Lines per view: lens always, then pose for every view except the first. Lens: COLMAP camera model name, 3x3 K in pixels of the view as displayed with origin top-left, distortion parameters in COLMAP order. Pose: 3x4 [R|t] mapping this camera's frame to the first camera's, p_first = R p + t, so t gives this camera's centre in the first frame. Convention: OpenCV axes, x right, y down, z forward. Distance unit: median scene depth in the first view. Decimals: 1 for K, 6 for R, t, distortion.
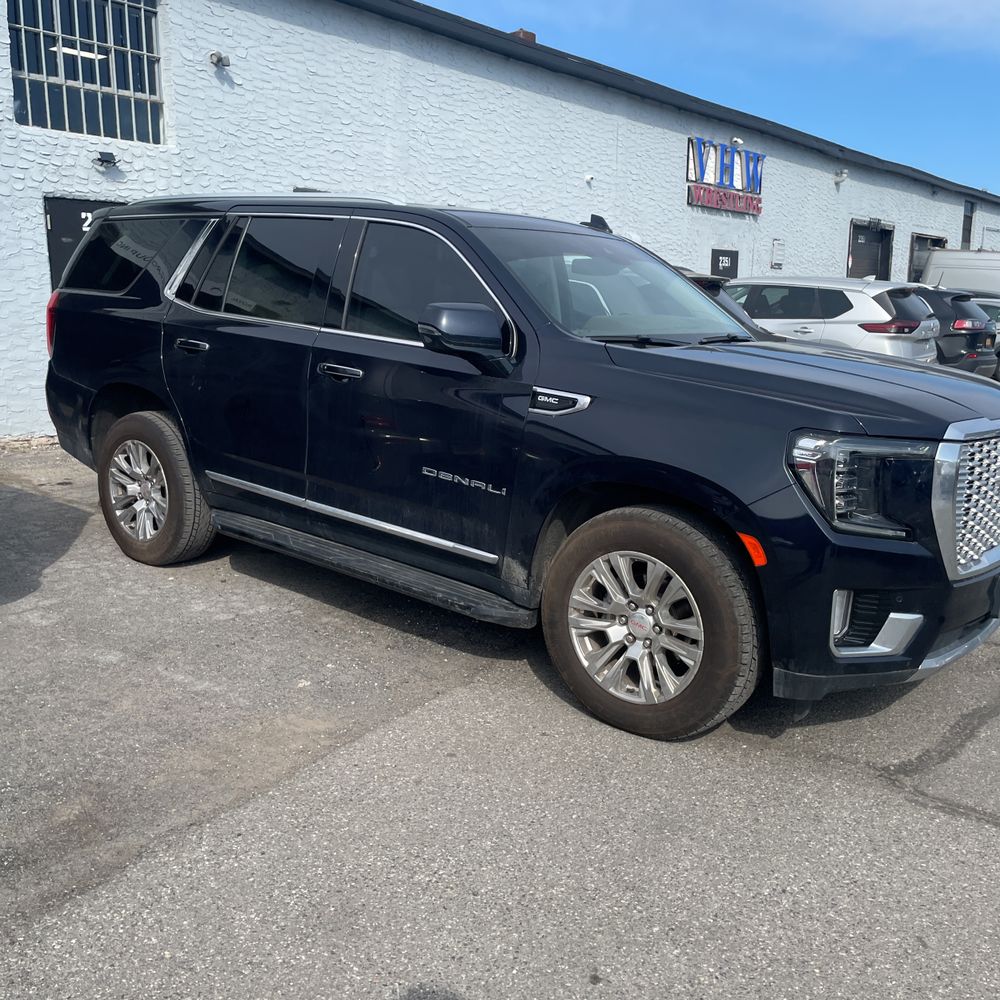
lens RADIAL K [[1016.9, 0, 489.9], [0, 1016.9, 499.3], [0, 0, 1]] dist [0.030495, 0.000000]
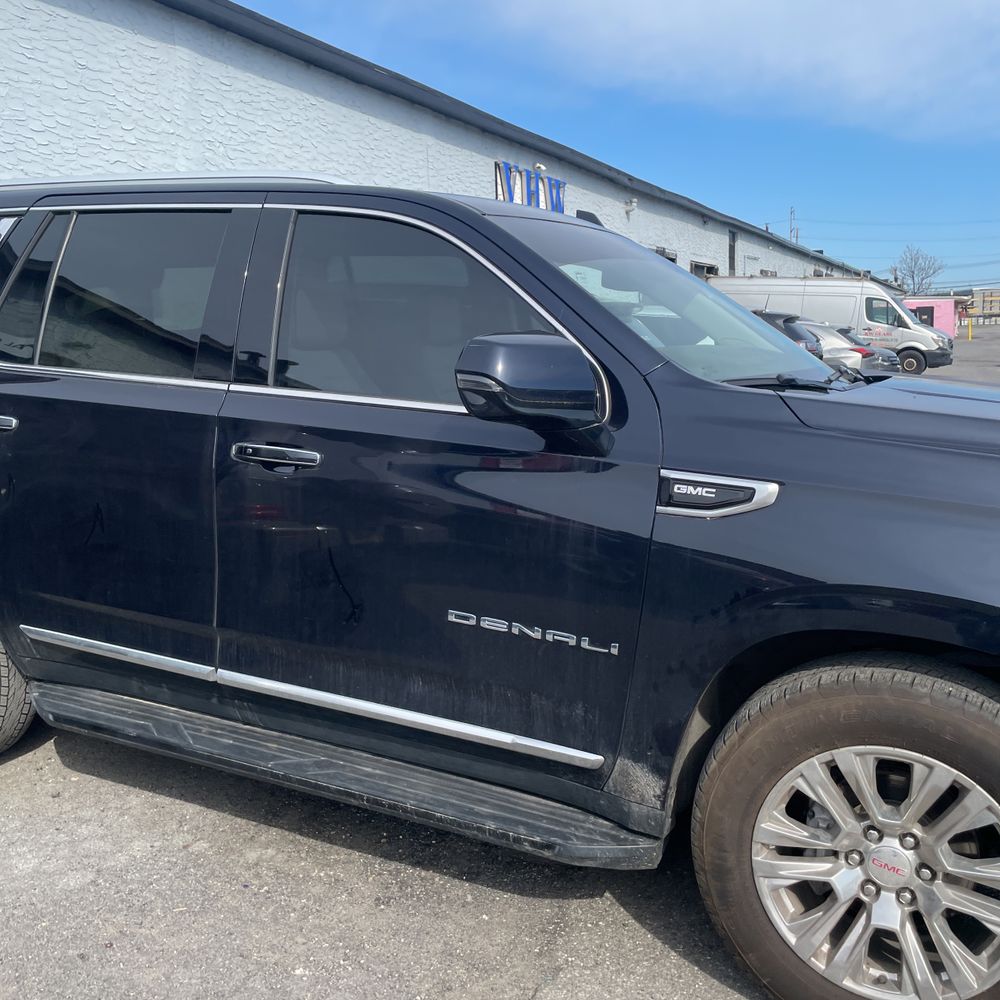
lens RADIAL K [[1016.9, 0, 508.8], [0, 1016.9, 480.0], [0, 0, 1]] dist [0.030495, 0.000000]
pose [[0.968803, -0.067728, 0.238398, -0.076724], [0.079930, 0.995920, -0.041885, -0.036542], [-0.234588, 0.059633, 0.970264, 0.188663]]
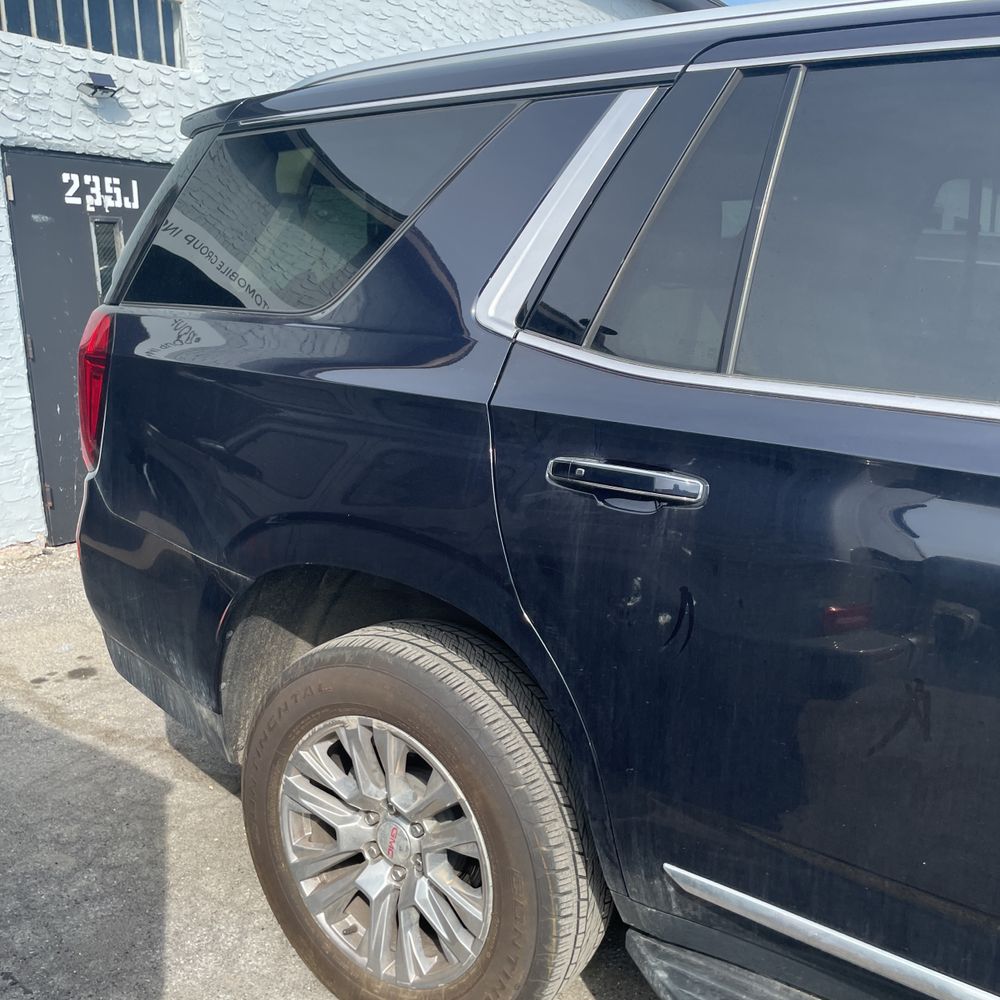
lens RADIAL K [[1016.9, 0, 492.6], [0, 1016.9, 511.4], [0, 0, 1]] dist [0.030495, 0.000000]
pose [[0.997219, -0.032845, 0.066901, -0.197172], [0.031940, 0.999384, 0.014559, -0.081920], [-0.067338, -0.012382, 0.997653, 0.383261]]
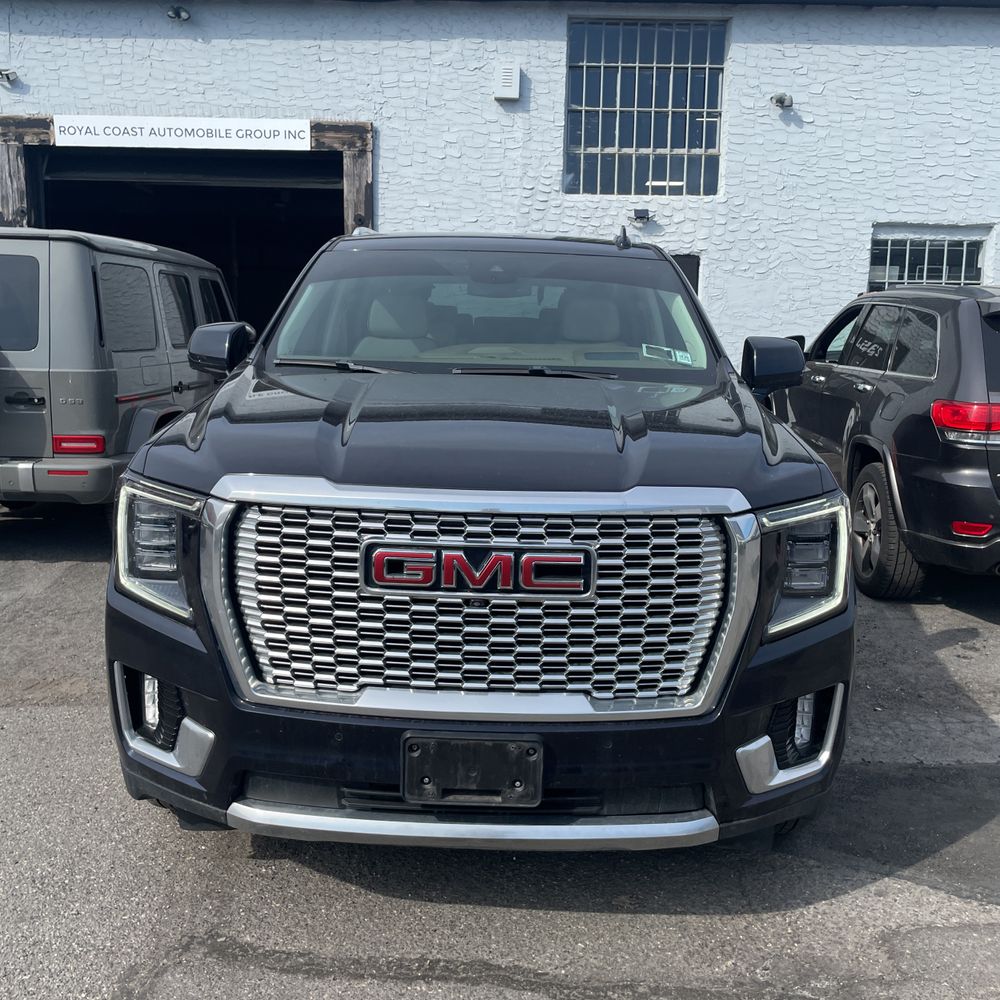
lens RADIAL K [[1016.9, 0, 489.5], [0, 1016.9, 484.0], [0, 0, 1]] dist [0.030495, 0.000000]
pose [[0.618579, 0.108001, -0.778264, 0.402938], [-0.163007, 0.986597, 0.007350, -0.037017], [0.768627, 0.122316, 0.627894, 0.248852]]
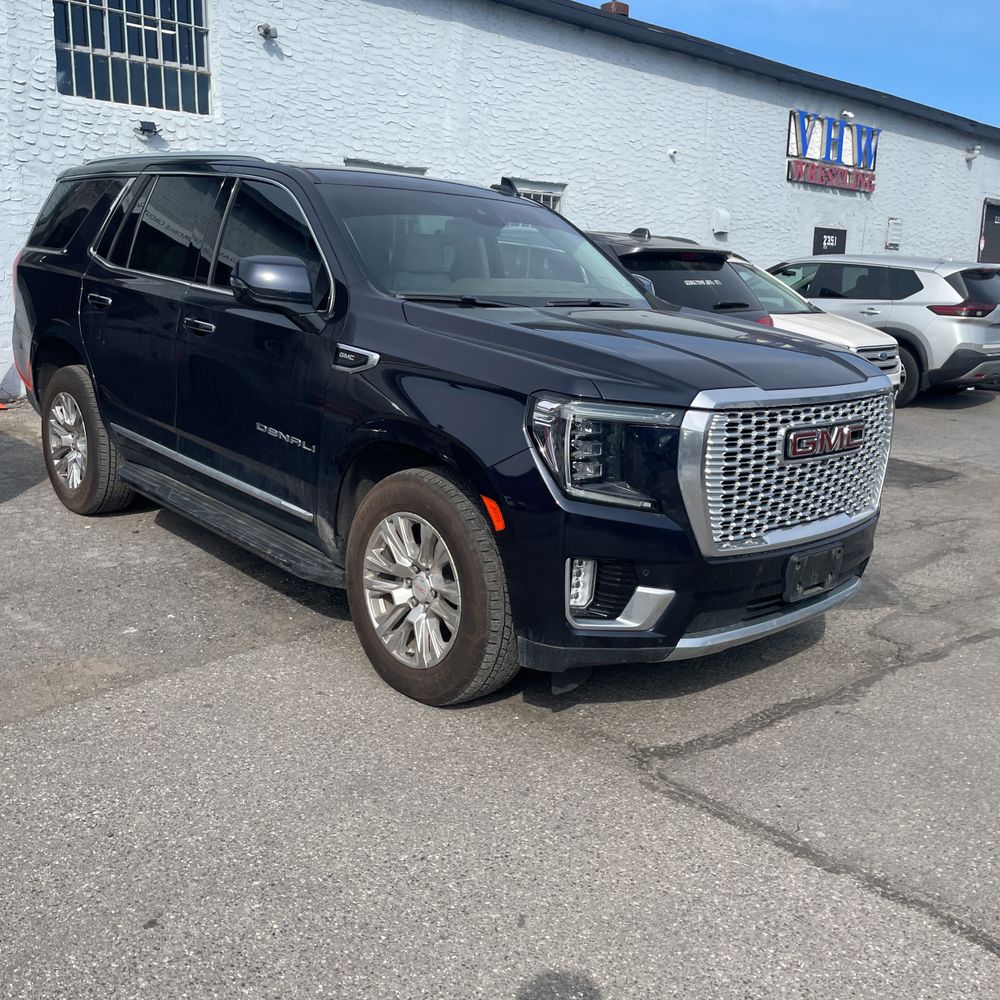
lens RADIAL K [[1016.9, 0, 514.3], [0, 1016.9, 490.4], [0, 0, 1]] dist [0.030495, 0.000000]
pose [[0.991216, 0.044464, -0.124551, 0.143599], [-0.043213, 0.998985, 0.012730, 0.005070], [0.124990, -0.007236, 0.992132, 0.015073]]
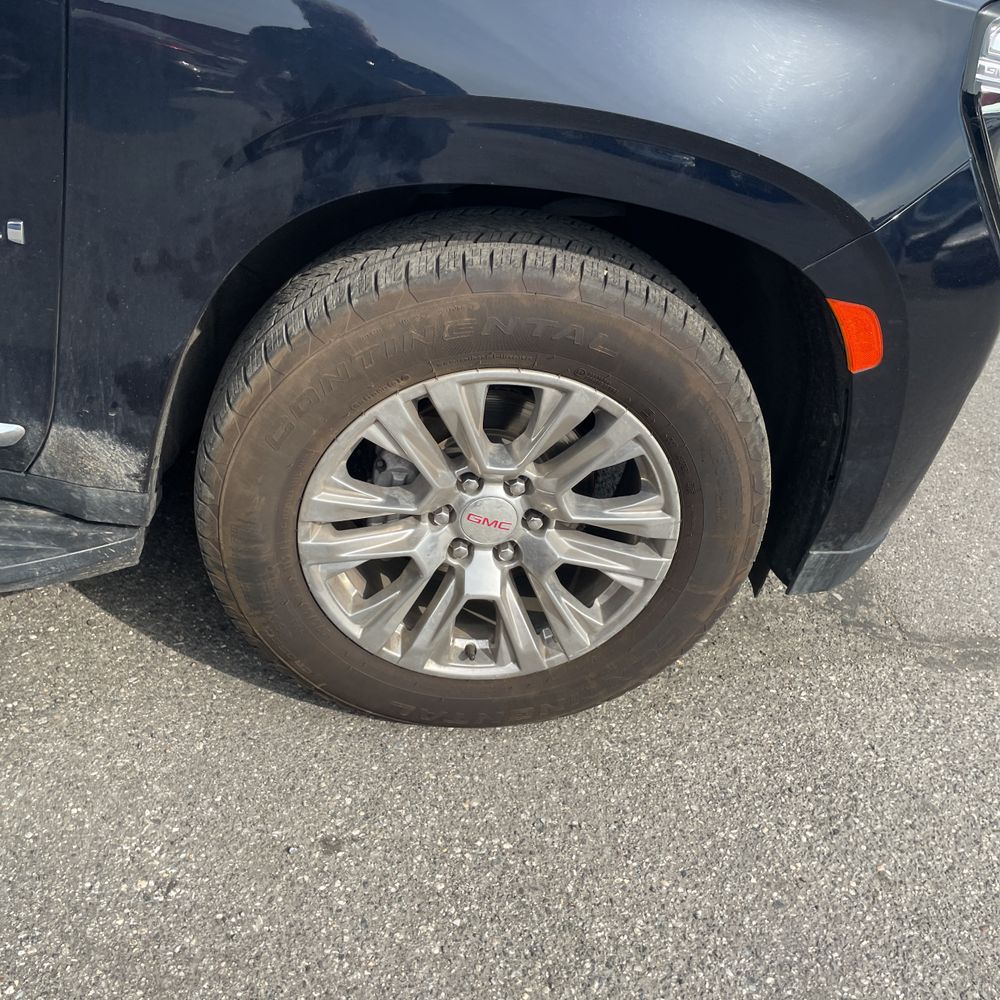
lens RADIAL K [[1016.9, 0, 502.0], [0, 1016.9, 477.4], [0, 0, 1]] dist [0.030495, 0.000000]
pose [[0.711937, -0.336747, 0.616236, -0.039216], [0.027530, 0.890234, 0.454671, -0.031941], [-0.701703, -0.306732, 0.643062, 0.297830]]
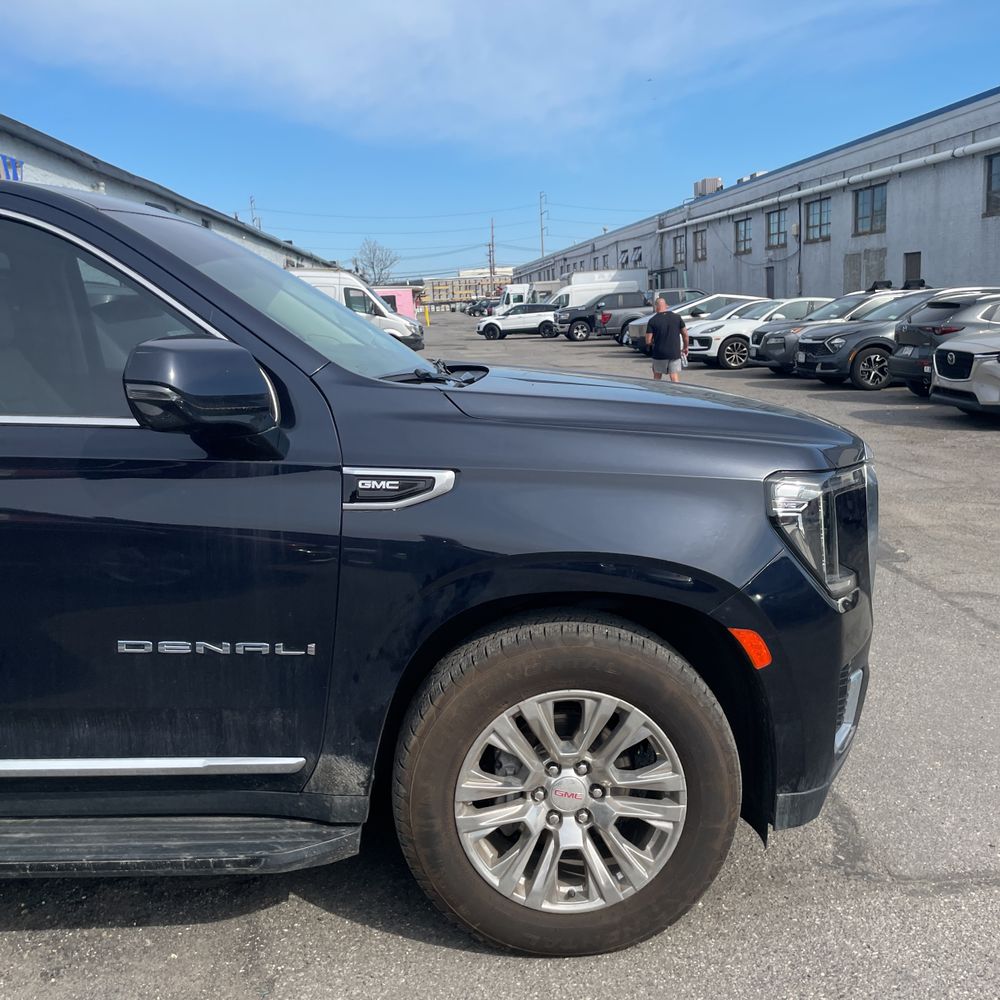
lens RADIAL K [[1016.9, 0, 493.7], [0, 1016.9, 478.9], [0, 0, 1]] dist [0.030495, 0.000000]
pose [[0.739091, -0.156351, 0.655209, -0.120151], [0.180615, 0.983070, 0.030850, -0.044642], [-0.648940, 0.095539, 0.754817, 0.204011]]
